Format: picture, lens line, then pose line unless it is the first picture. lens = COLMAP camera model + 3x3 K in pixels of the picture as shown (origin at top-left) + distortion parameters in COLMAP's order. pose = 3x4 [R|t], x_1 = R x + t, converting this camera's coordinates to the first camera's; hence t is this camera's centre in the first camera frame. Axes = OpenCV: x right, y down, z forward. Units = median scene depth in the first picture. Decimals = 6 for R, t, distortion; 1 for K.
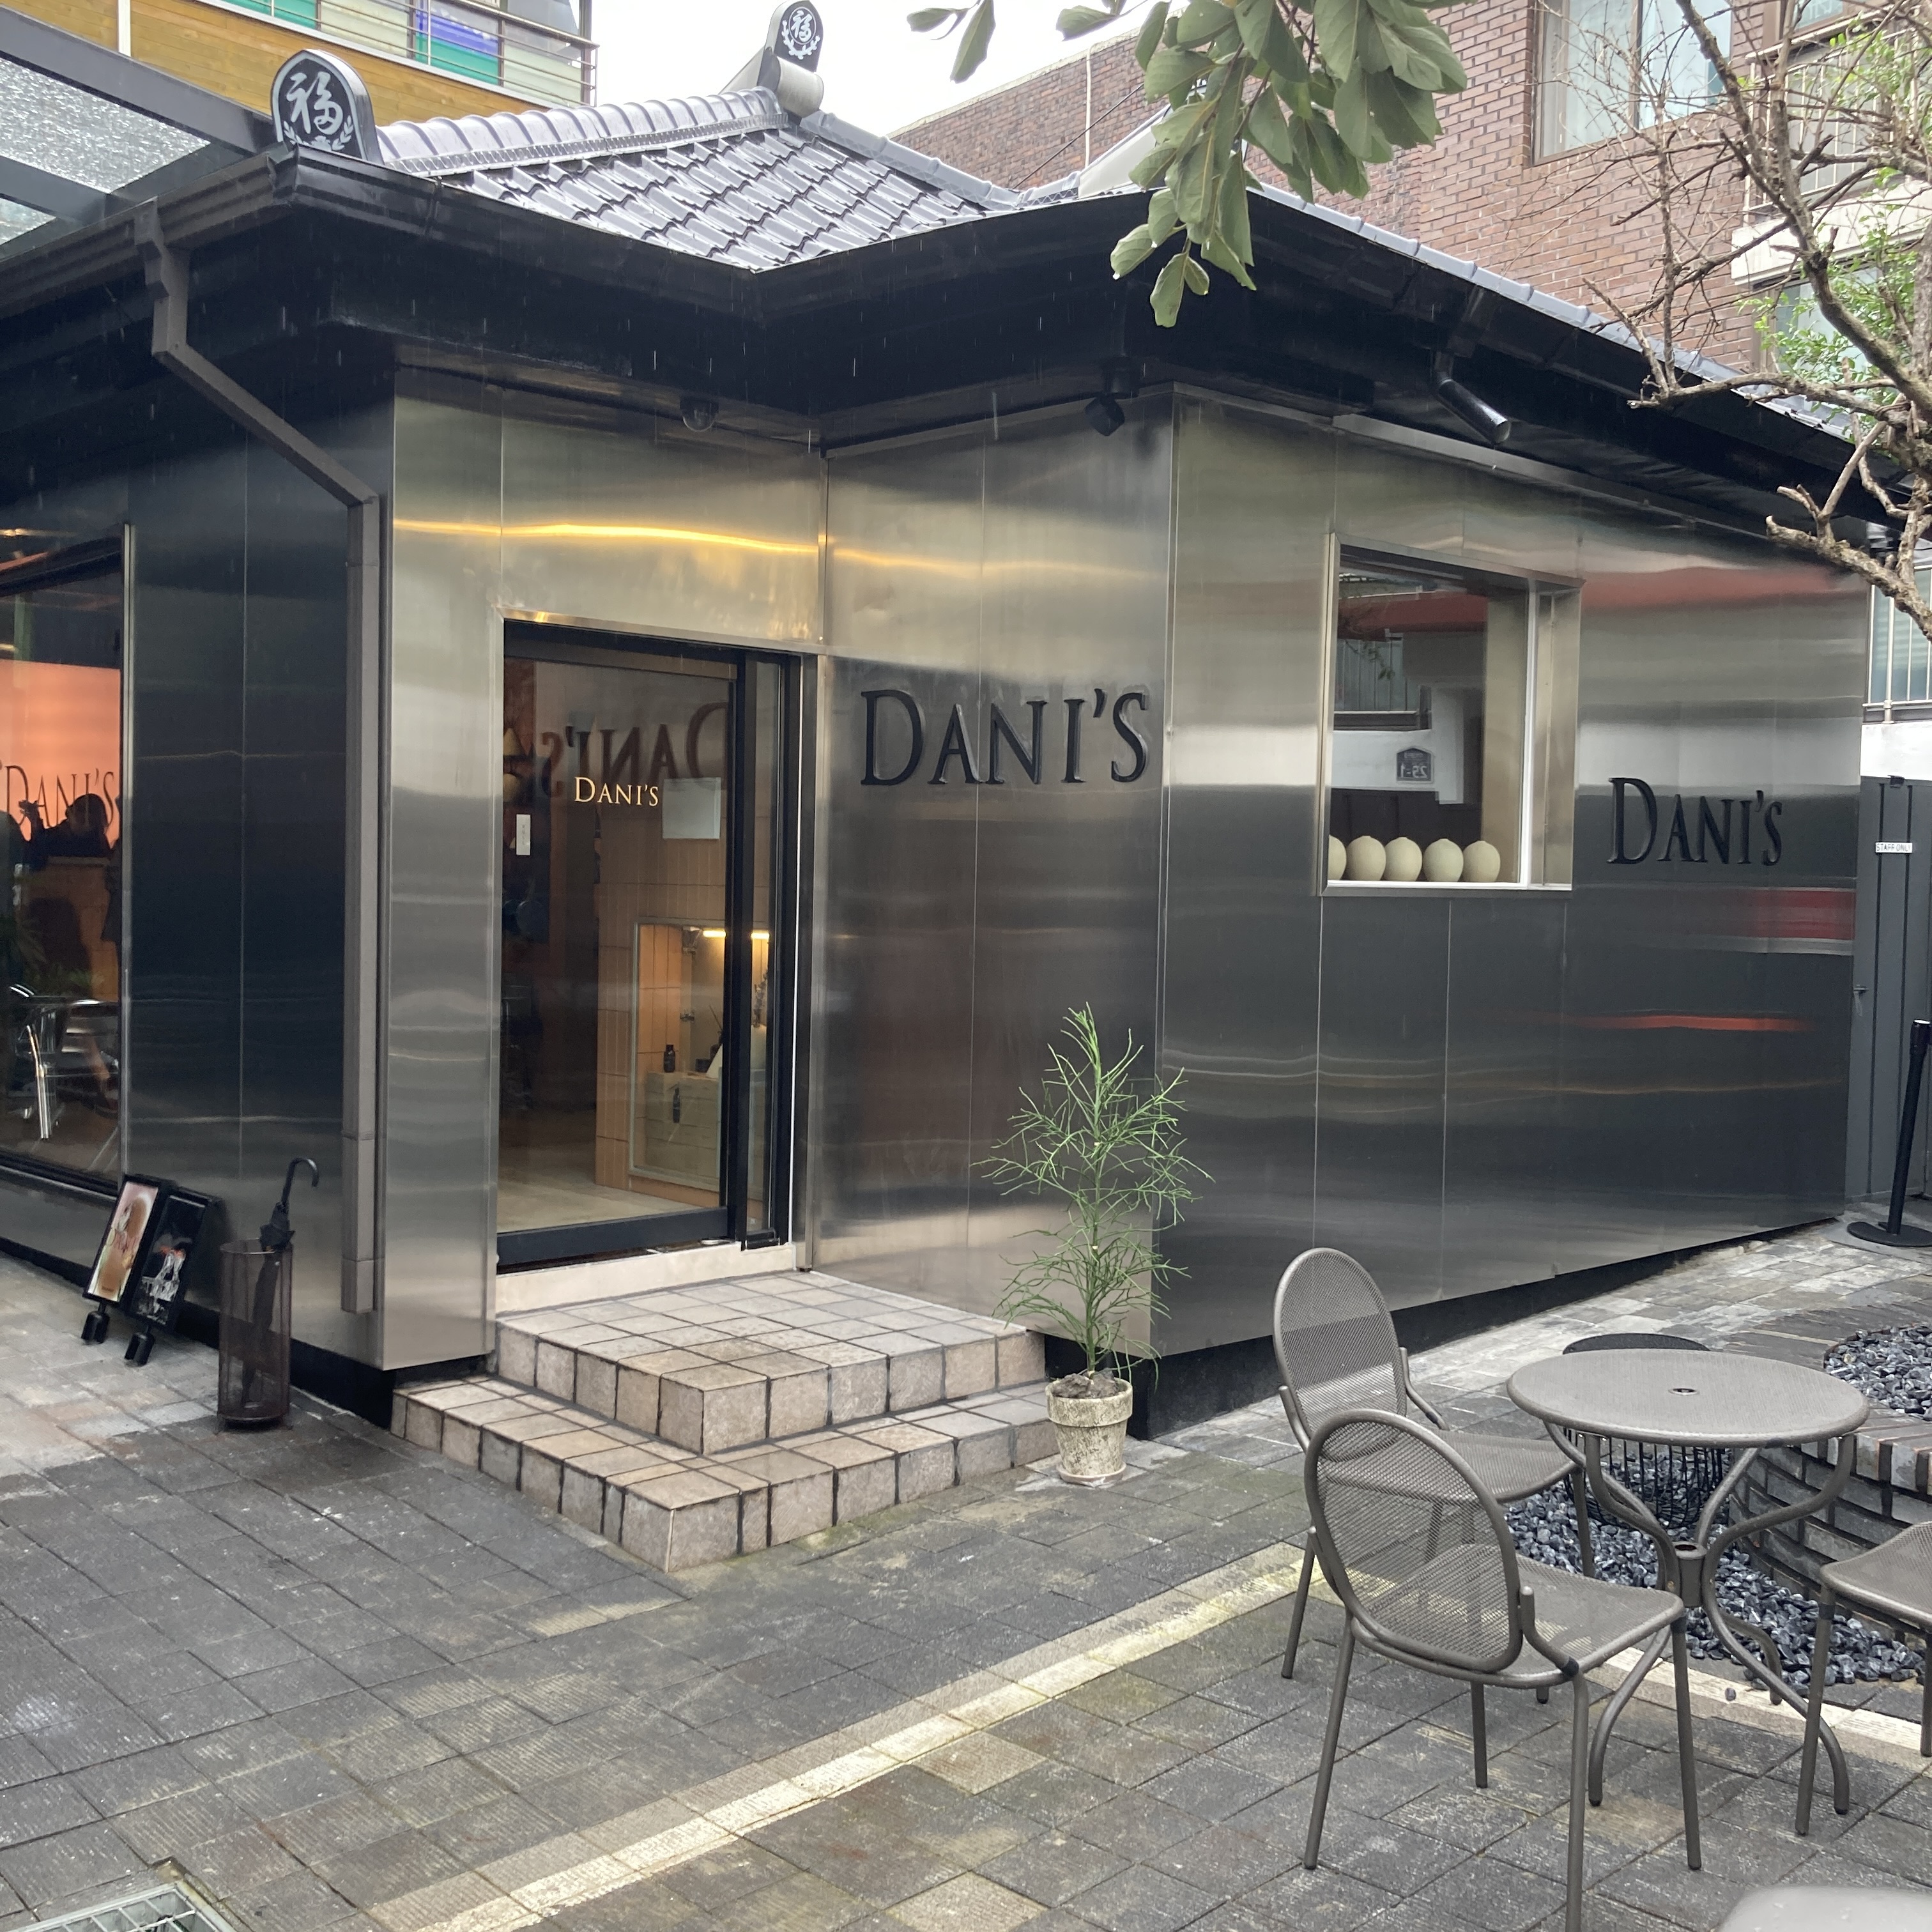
lens RADIAL K [[2226.1, 0, 961.9], [0, 2226.1, 967.4], [0, 0, 1]] dist [0.069759, 0.000000]
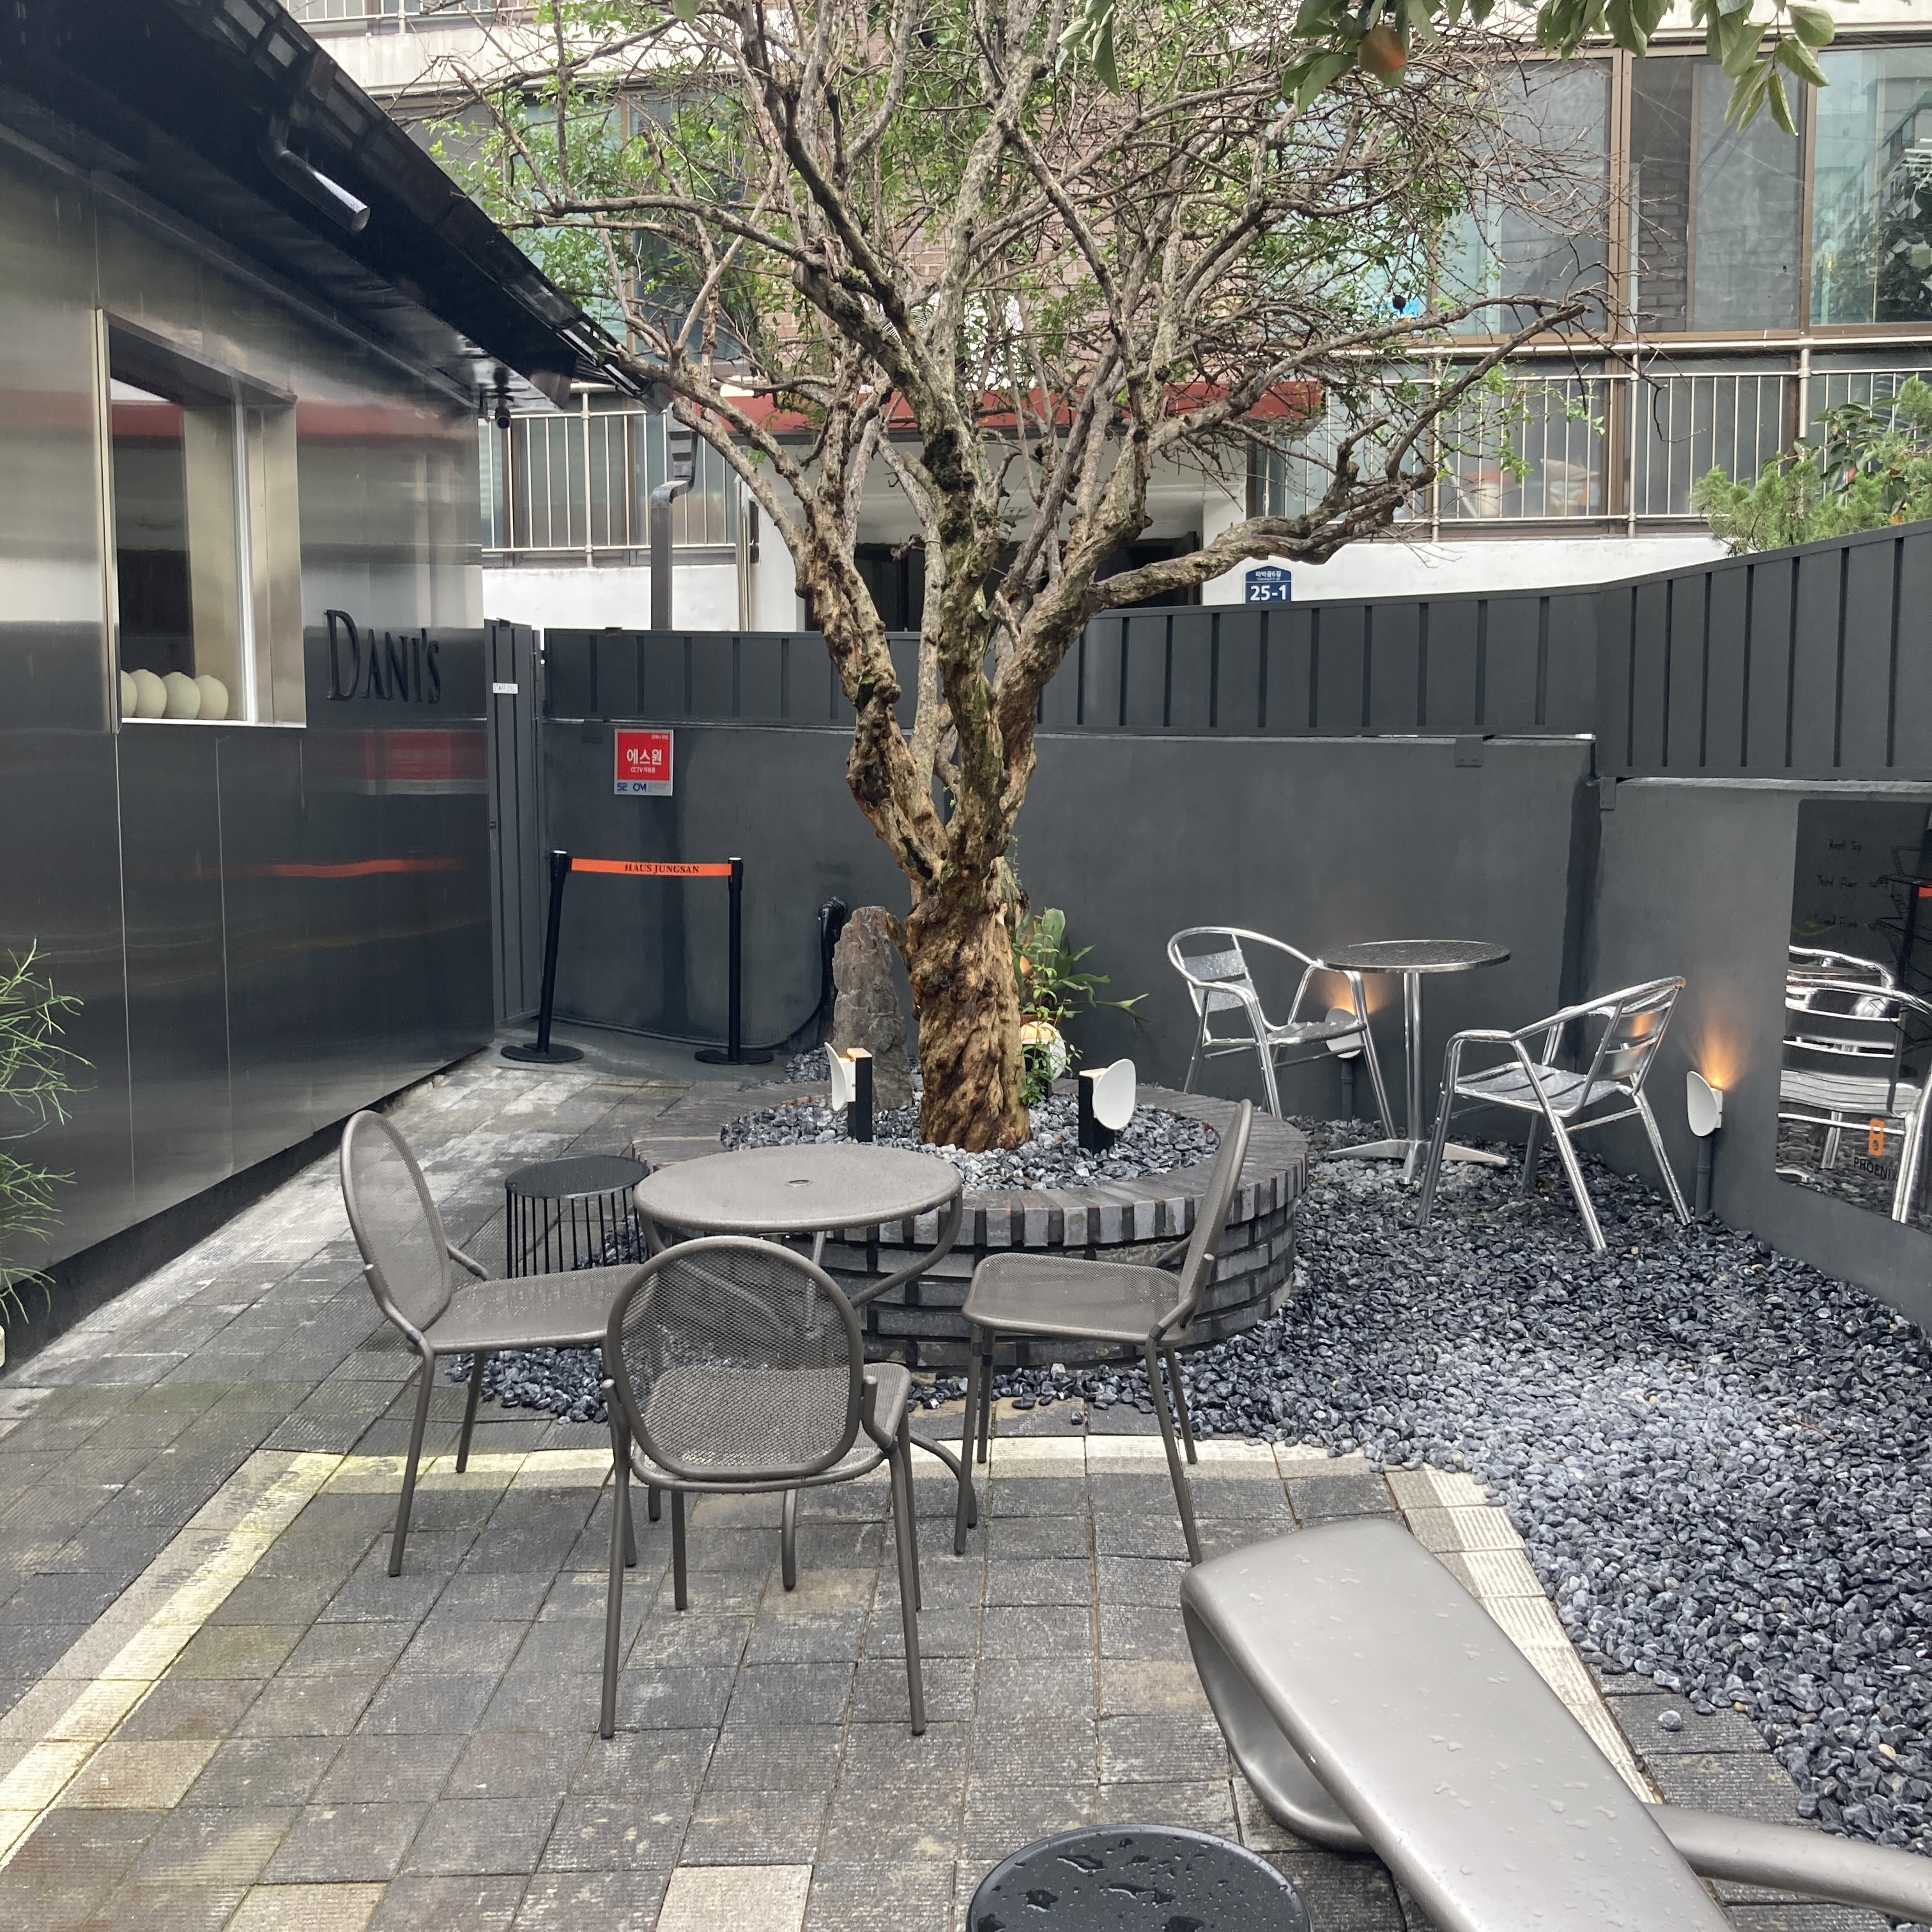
lens RADIAL K [[2226.1, 0, 963.8], [0, 2226.1, 957.6], [0, 0, 1]] dist [0.069759, 0.000000]
pose [[0.720206, -0.090244, 0.687866, -0.188503], [0.054741, 0.995804, 0.073329, 0.008134], [-0.691597, -0.015157, 0.722124, 0.119618]]
